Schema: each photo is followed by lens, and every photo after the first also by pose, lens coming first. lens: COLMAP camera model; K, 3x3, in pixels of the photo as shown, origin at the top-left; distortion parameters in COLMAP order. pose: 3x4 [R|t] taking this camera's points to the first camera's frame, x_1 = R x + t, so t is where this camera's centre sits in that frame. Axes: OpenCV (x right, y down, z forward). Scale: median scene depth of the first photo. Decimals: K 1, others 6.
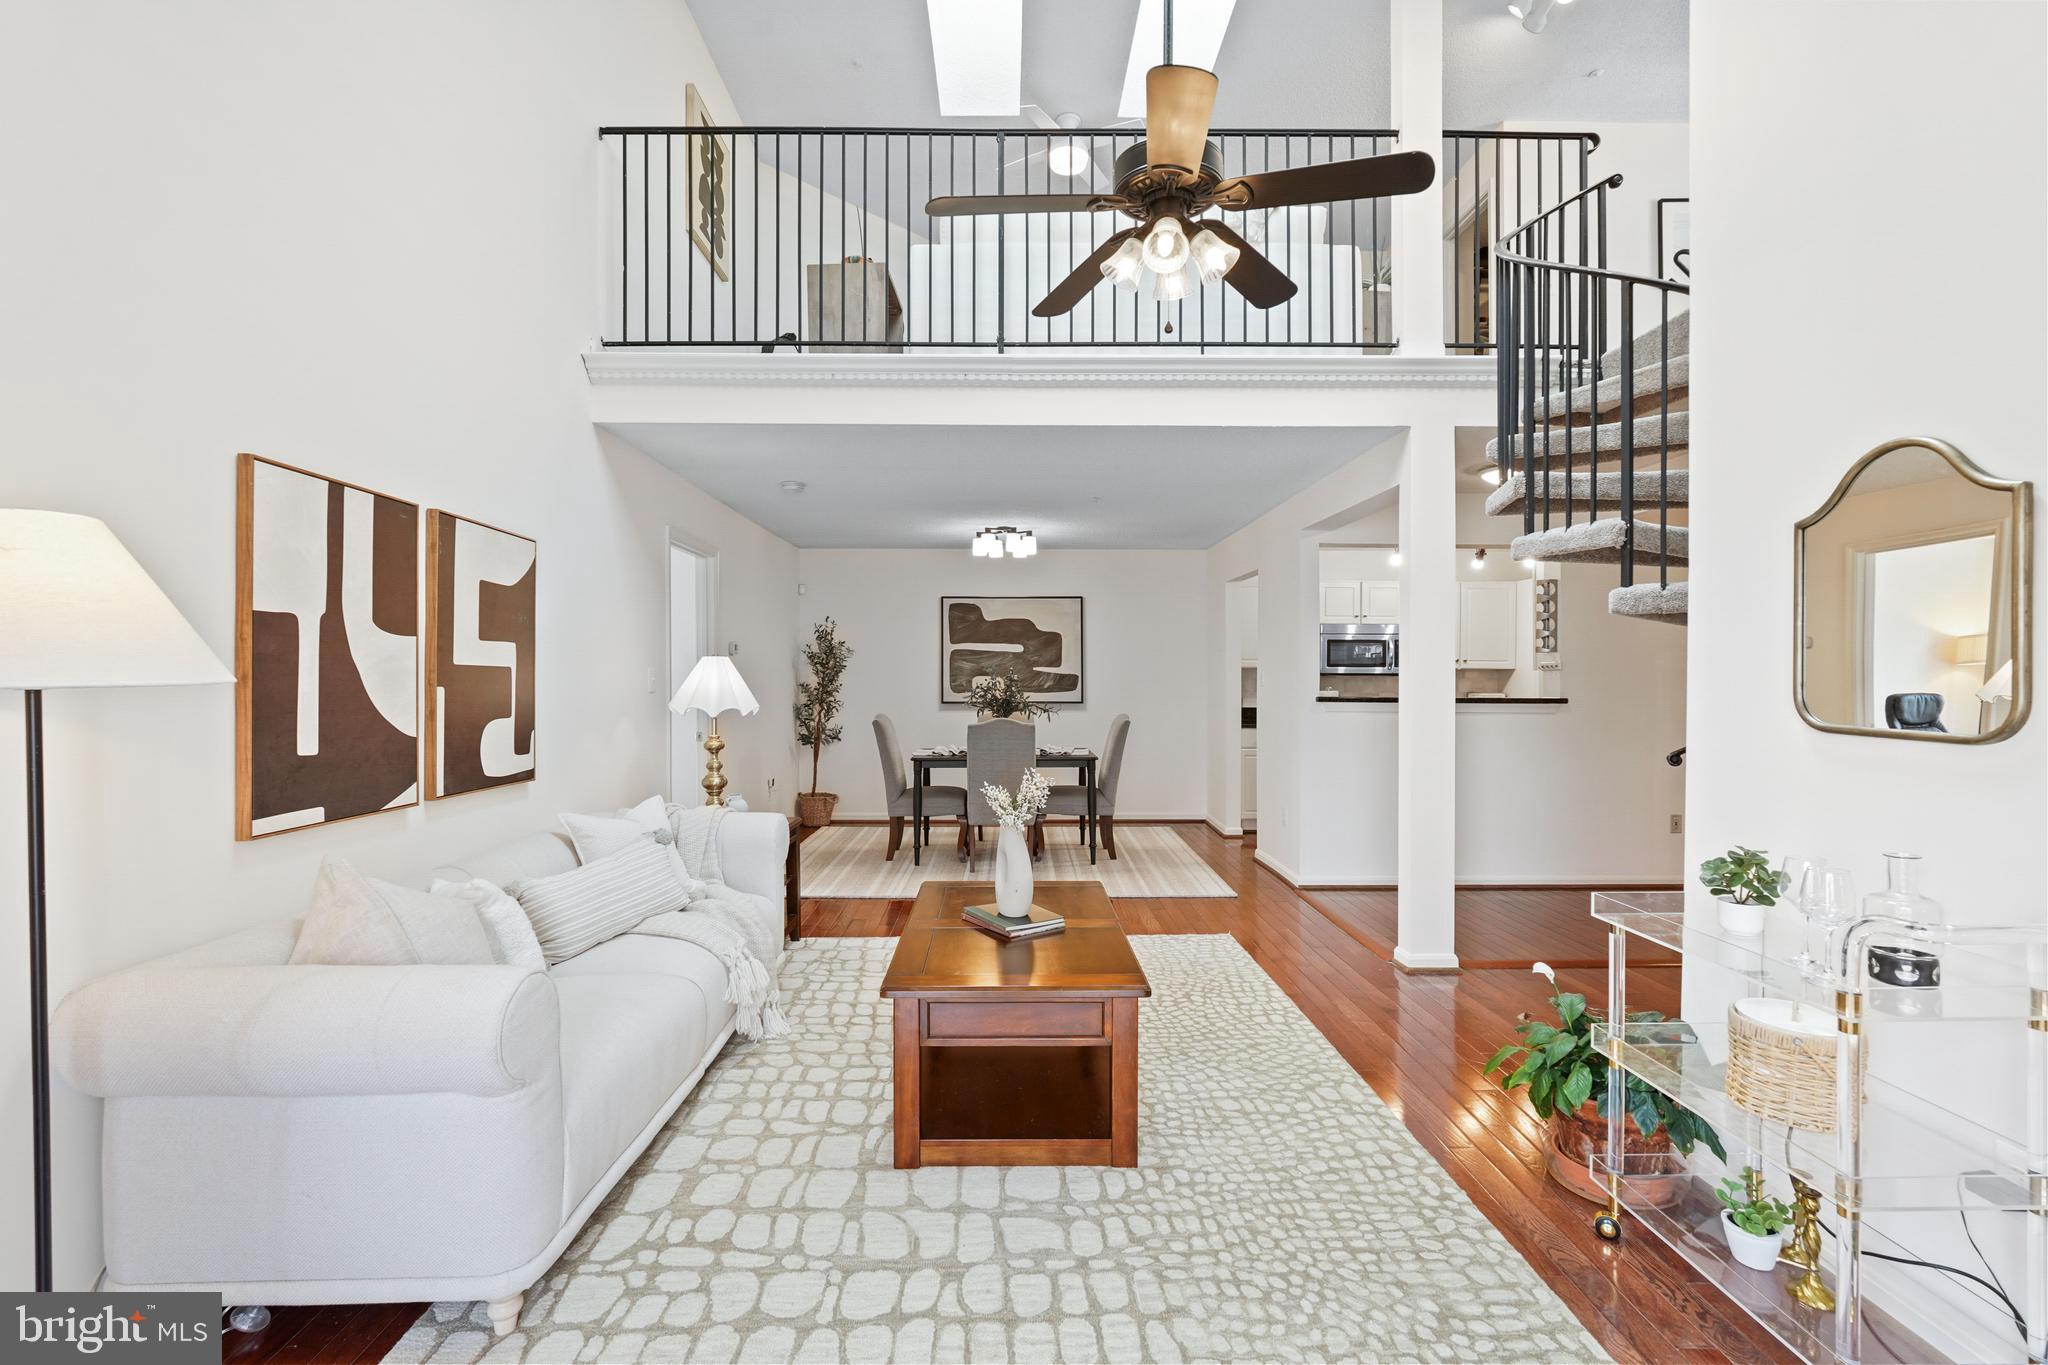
lens RADIAL K [[911.7, 0, 1021.8], [0, 911.7, 678.6], [0, 0, 1]] dist [-0.017968, 0.008152]
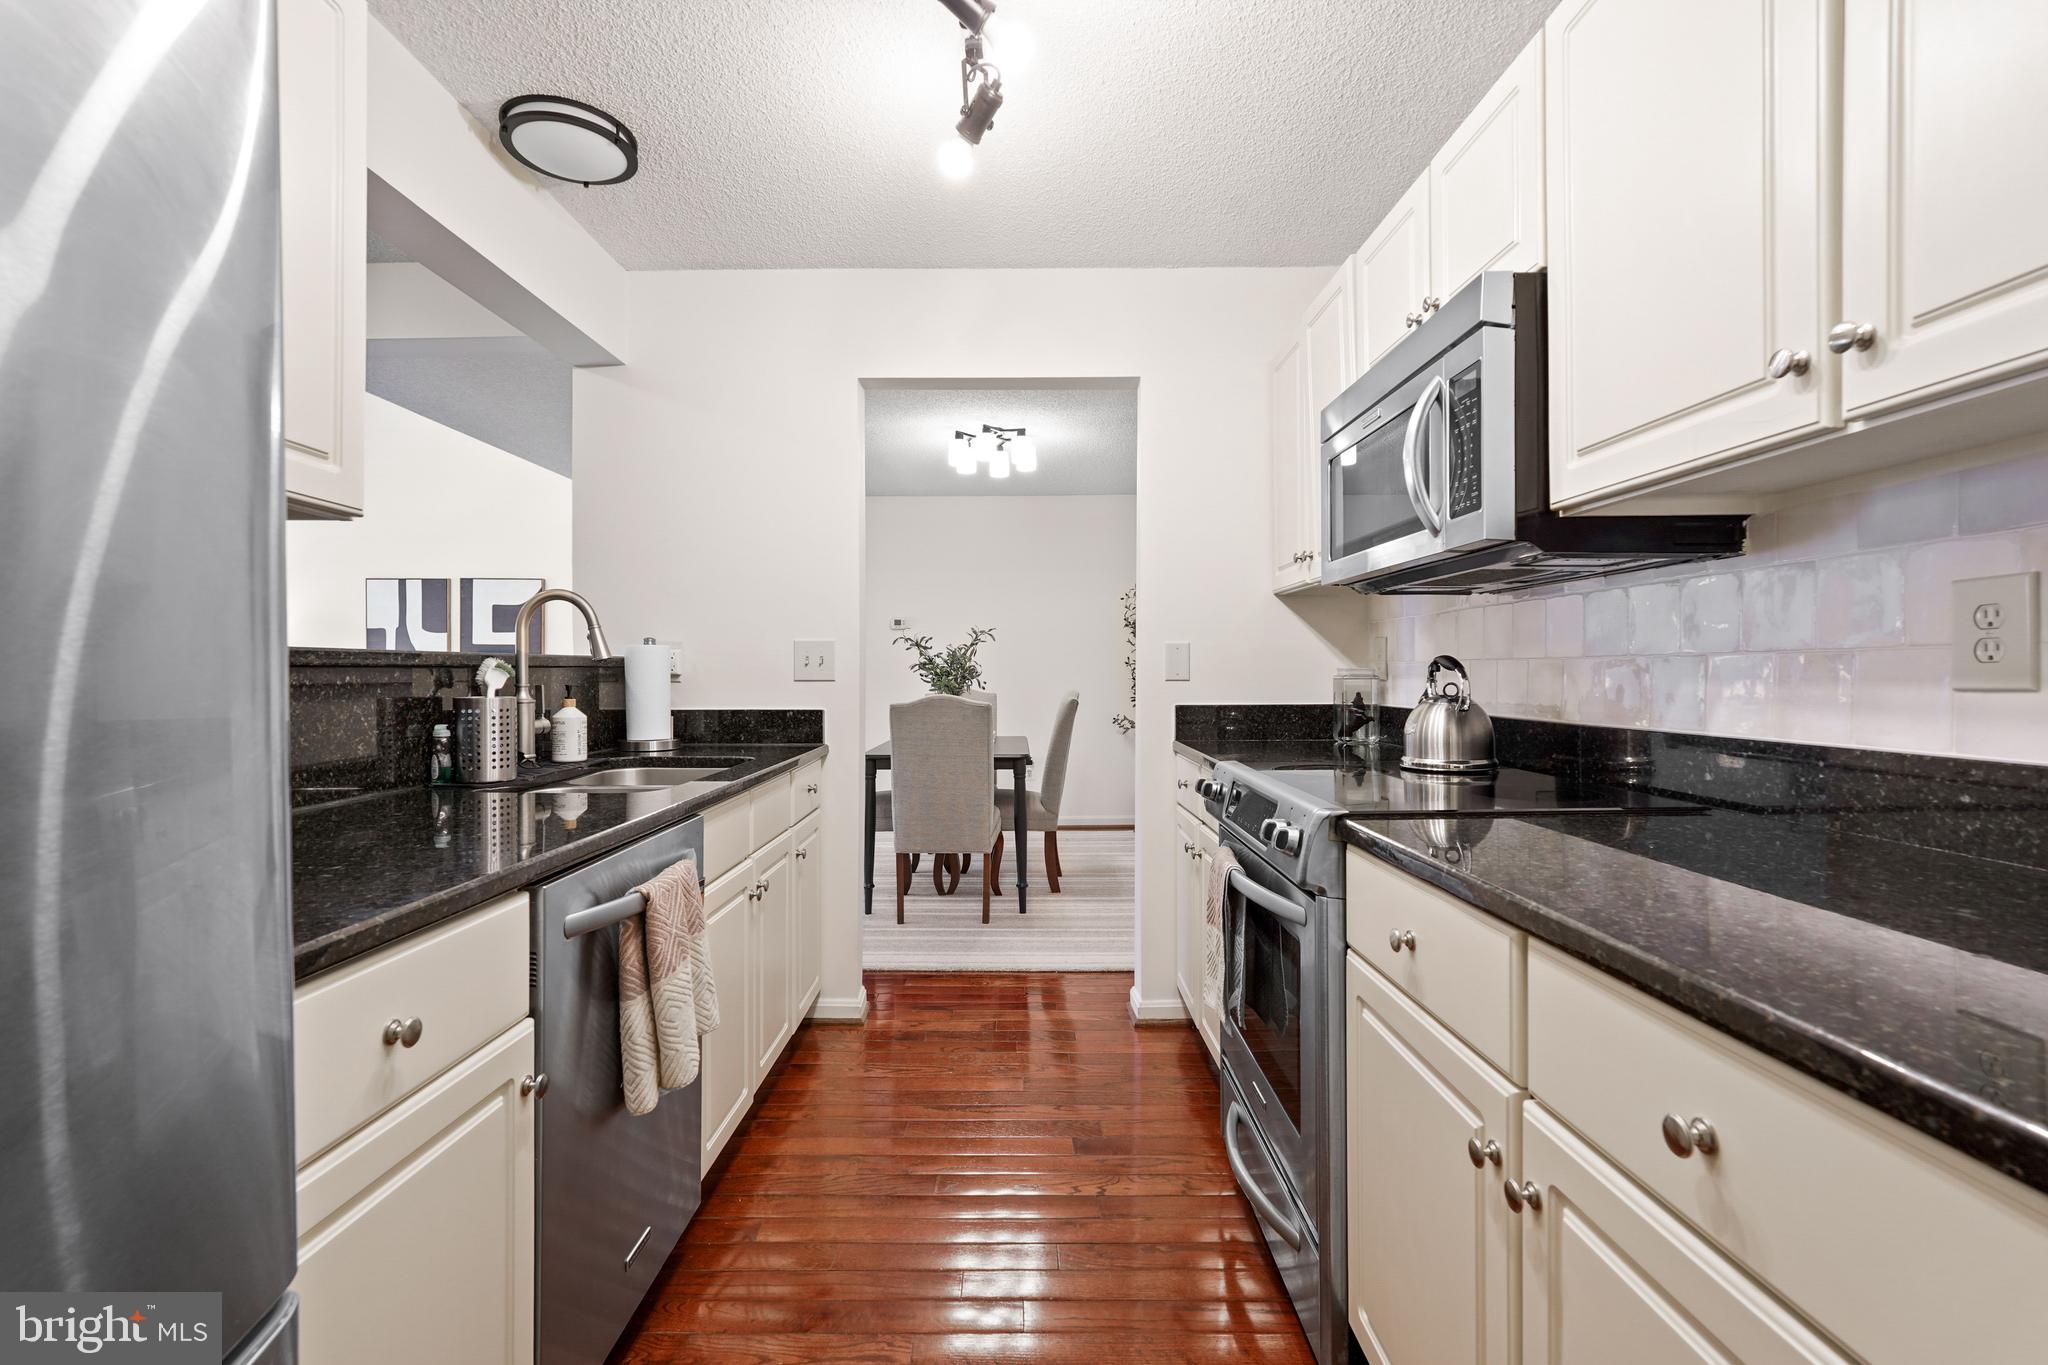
lens RADIAL K [[911.7, 0, 1024.6], [0, 911.7, 688.0], [0, 0, 1]] dist [-0.017968, 0.008152]
pose [[-0.005564, 0.000221, -0.999984, 1.181560], [-0.002524, 0.999997, 0.000235, 0.065351], [0.999981, 0.002525, -0.005564, 1.728923]]
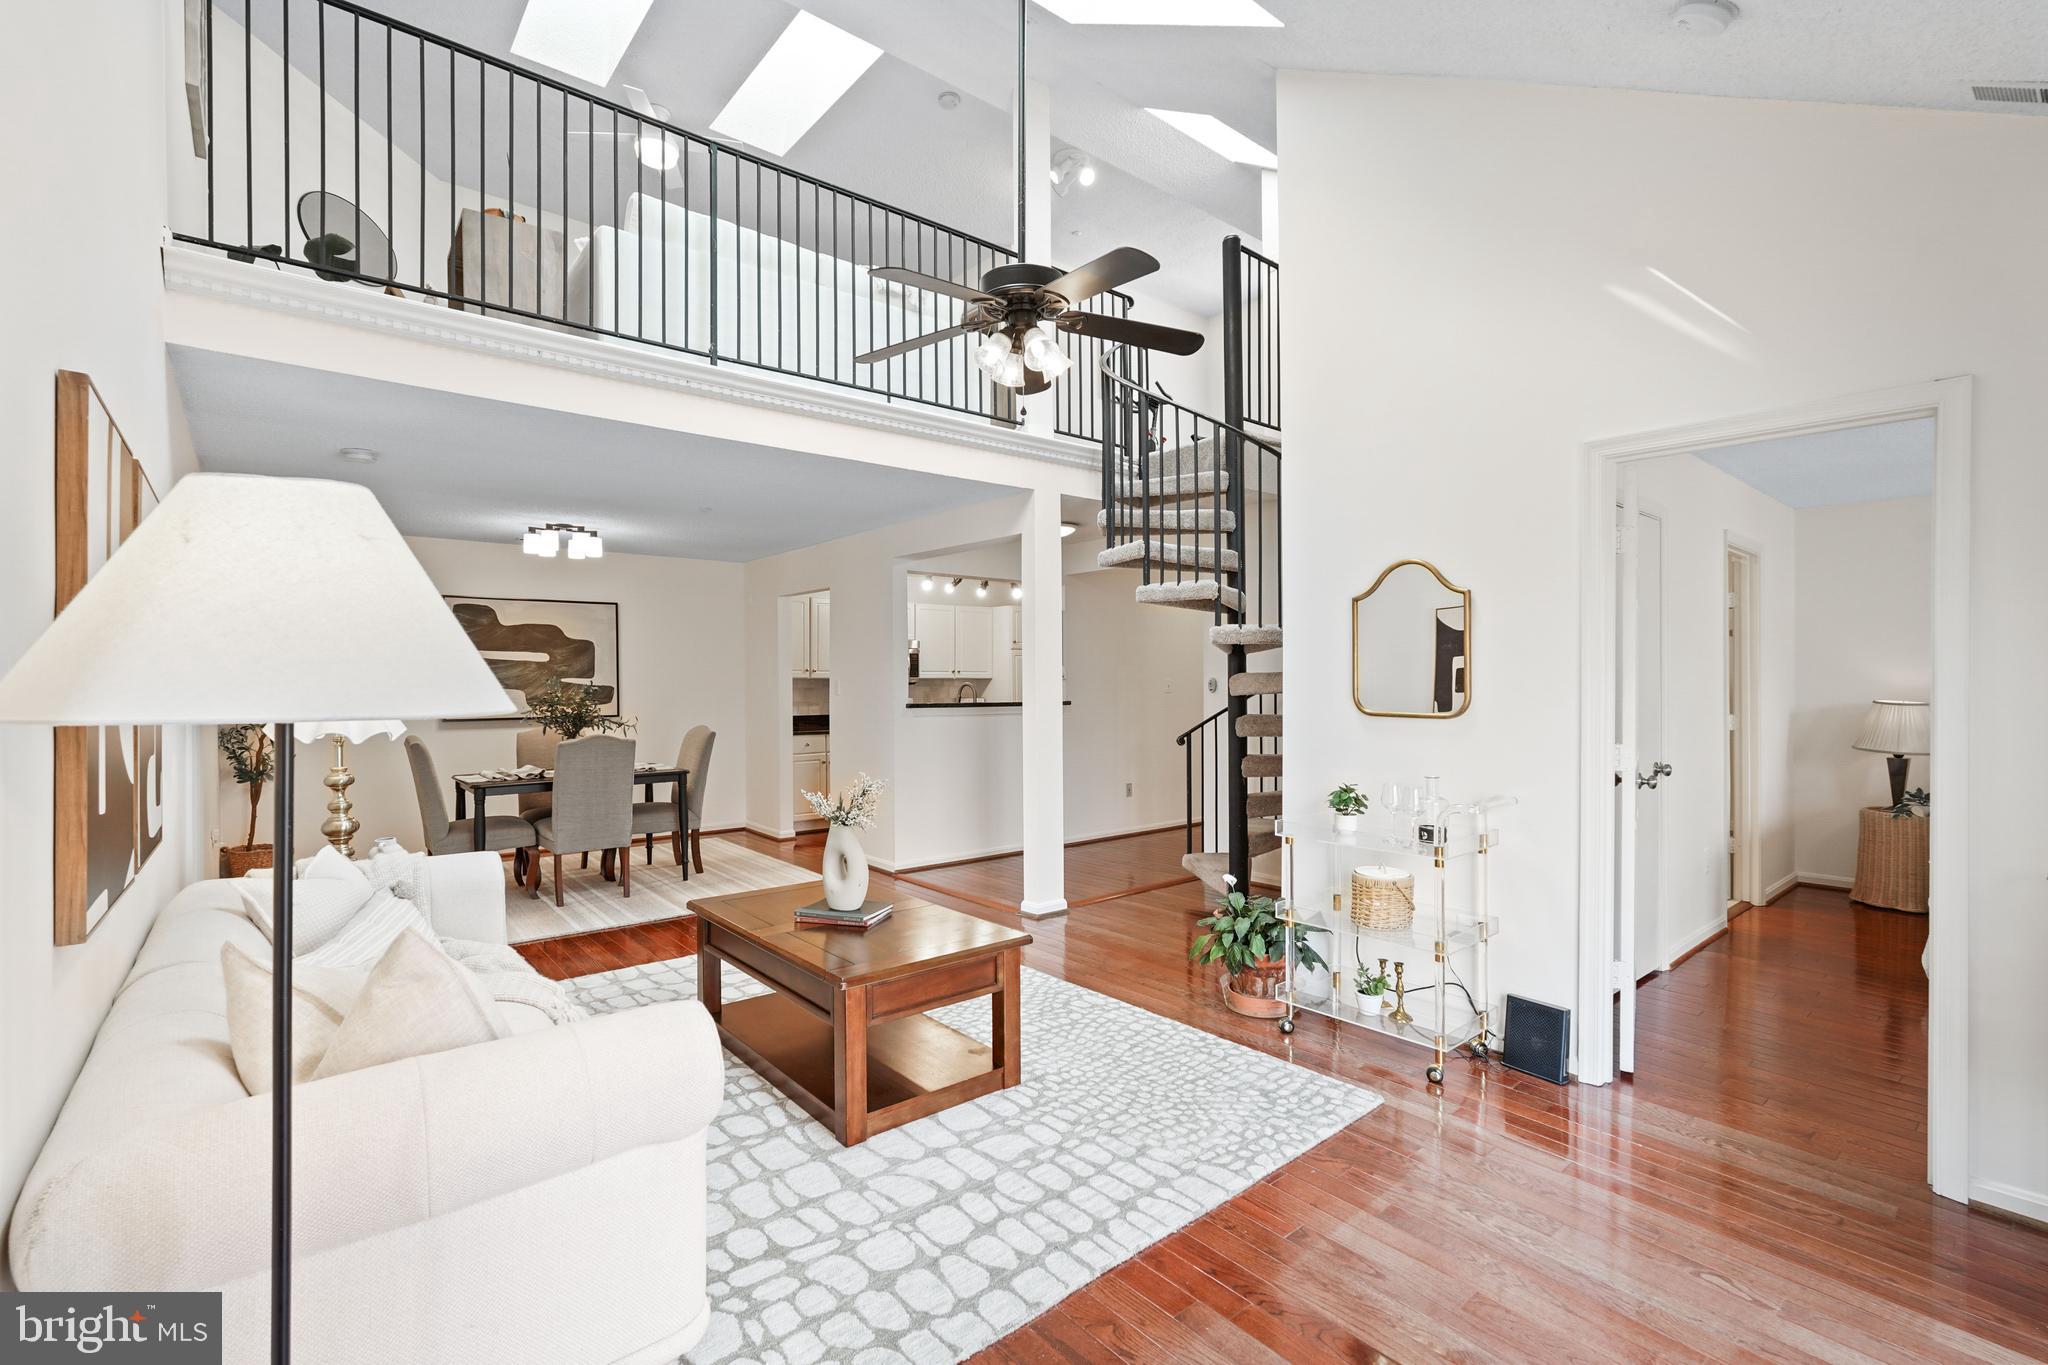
lens RADIAL K [[911.7, 0, 1026.0], [0, 911.7, 681.9], [0, 0, 1]] dist [-0.017968, 0.008152]
pose [[0.777176, -0.005910, 0.629256, -0.383903], [0.009278, 0.999955, -0.002067, -0.005330], [-0.629215, 0.007445, 0.777196, 0.013879]]
